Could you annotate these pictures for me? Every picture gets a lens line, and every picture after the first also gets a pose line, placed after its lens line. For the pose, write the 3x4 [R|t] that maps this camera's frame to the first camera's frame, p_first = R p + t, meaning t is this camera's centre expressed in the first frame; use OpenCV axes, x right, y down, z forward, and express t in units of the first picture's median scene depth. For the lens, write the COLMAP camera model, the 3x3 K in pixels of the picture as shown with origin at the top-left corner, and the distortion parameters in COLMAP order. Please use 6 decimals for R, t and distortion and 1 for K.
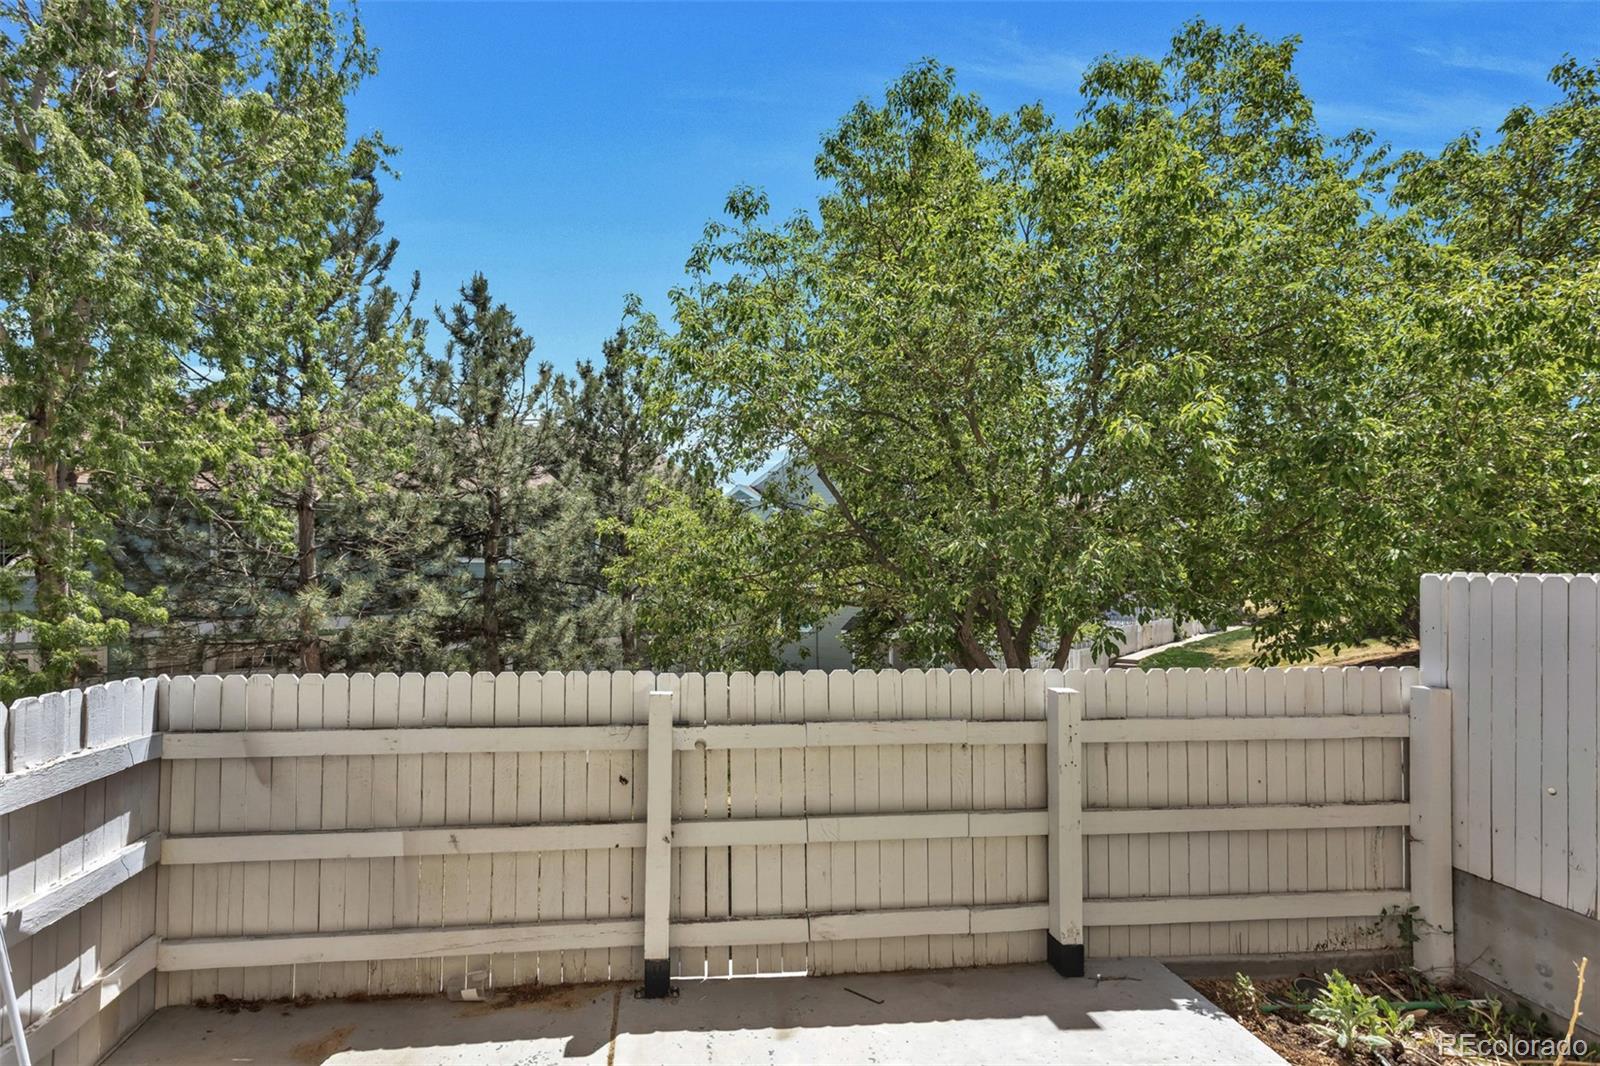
lens RADIAL K [[792.0, 0, 787.2], [0, 792.0, 535.1], [0, 0, 1]] dist [-0.007244, -0.000250]
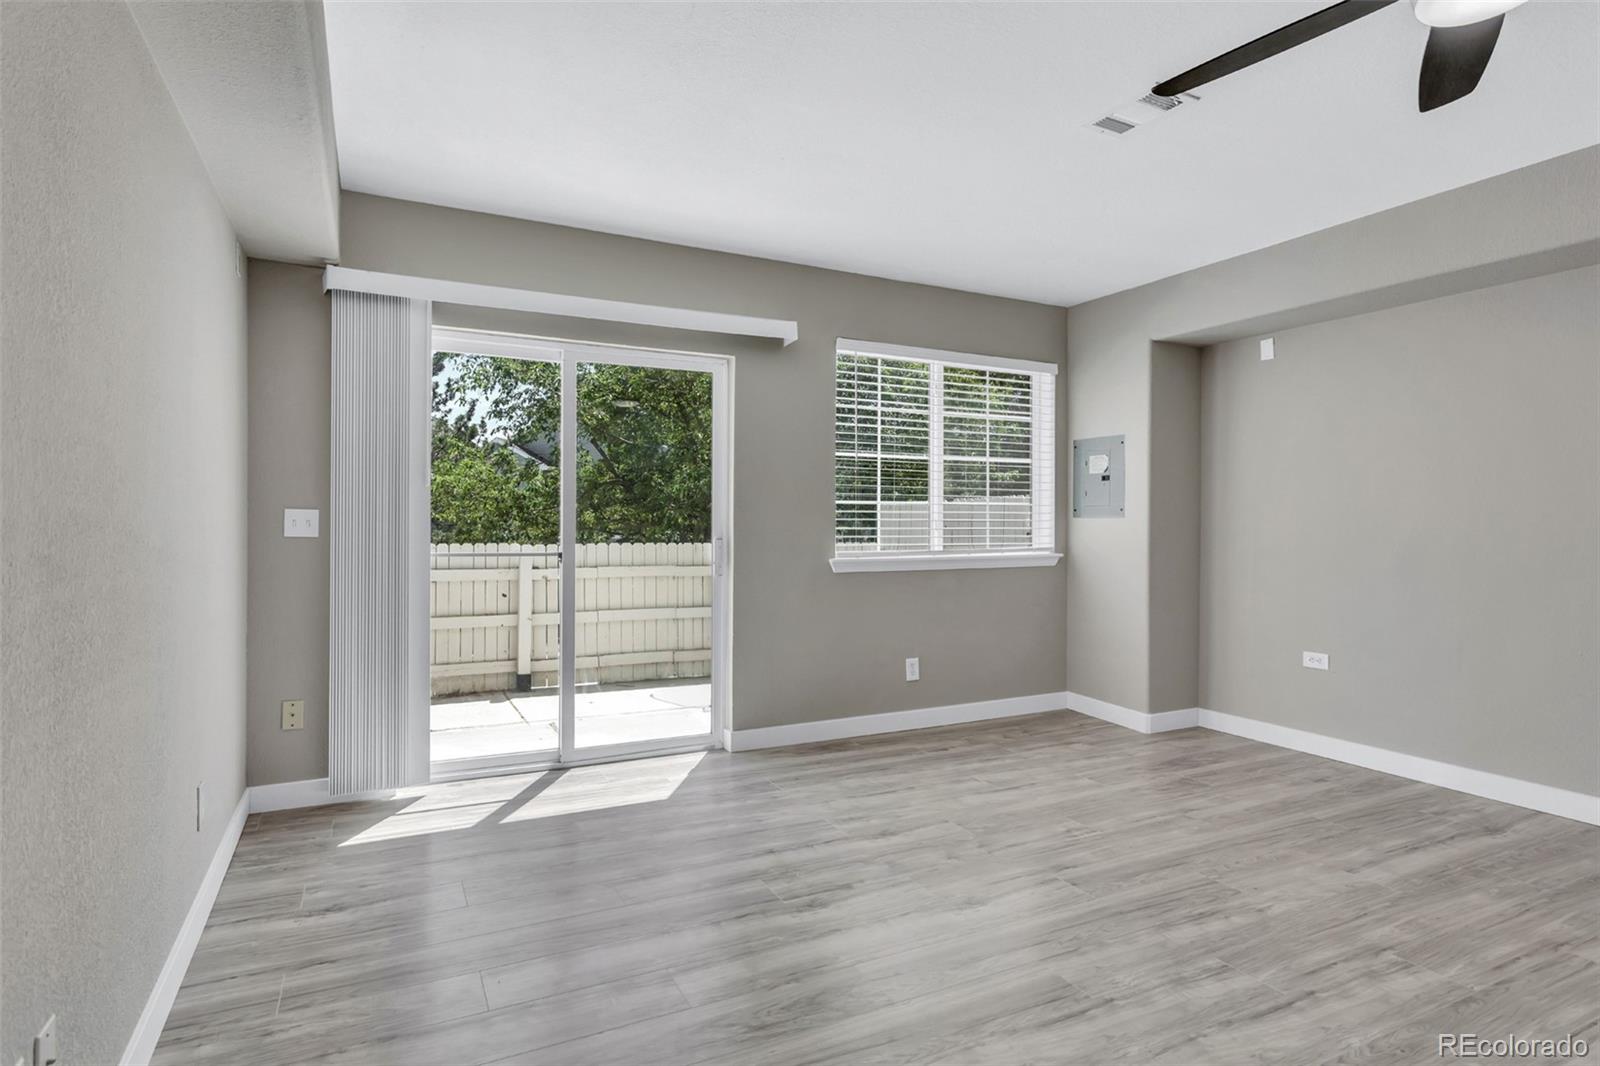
lens RADIAL K [[792.0, 0, 787.2], [0, 792.0, 535.1], [0, 0, 1]] dist [-0.007244, -0.000250]
pose [[0.953595, 0.003663, 0.301071, -0.125559], [-0.018684, 0.998719, 0.047027, 0.048349], [-0.300513, -0.050470, 0.952441, -1.103491]]
